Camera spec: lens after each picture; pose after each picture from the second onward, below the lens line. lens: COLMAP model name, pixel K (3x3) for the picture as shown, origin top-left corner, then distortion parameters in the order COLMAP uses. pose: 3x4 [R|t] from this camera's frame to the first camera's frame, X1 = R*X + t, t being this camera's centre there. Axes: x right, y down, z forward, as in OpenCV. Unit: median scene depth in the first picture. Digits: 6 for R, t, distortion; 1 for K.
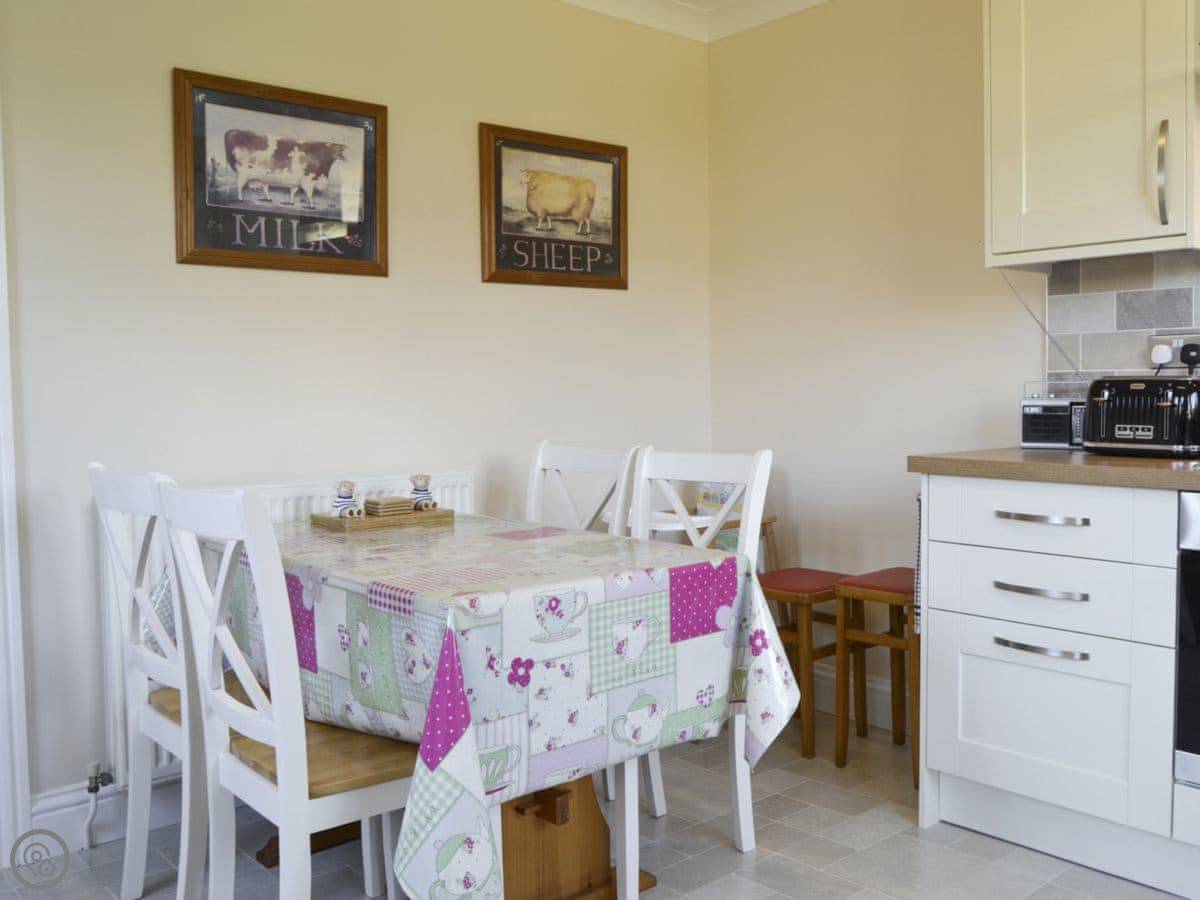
lens RADIAL K [[1097.6, 0, 600.0], [0, 1097.6, 450.0], [0, 0, 1]] dist [-0.013839, 0.000129]
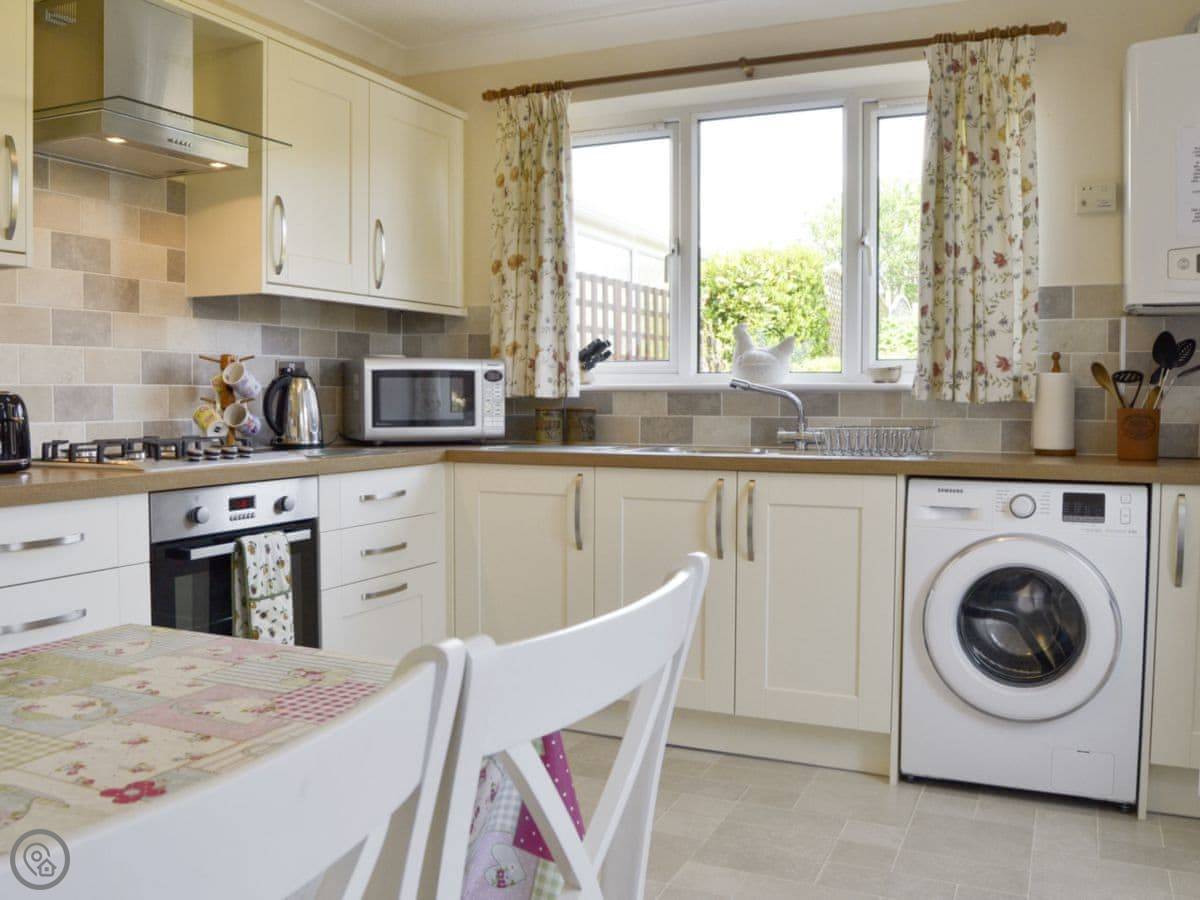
lens RADIAL K [[1097.6, 0, 600.0], [0, 1097.6, 450.0], [0, 0, 1]] dist [-0.013839, 0.000129]
pose [[-0.427550, -0.037249, 0.903224, -0.729317], [0.050779, 0.996584, 0.065136, -0.060718], [-0.902564, 0.073714, -0.424198, 1.101383]]
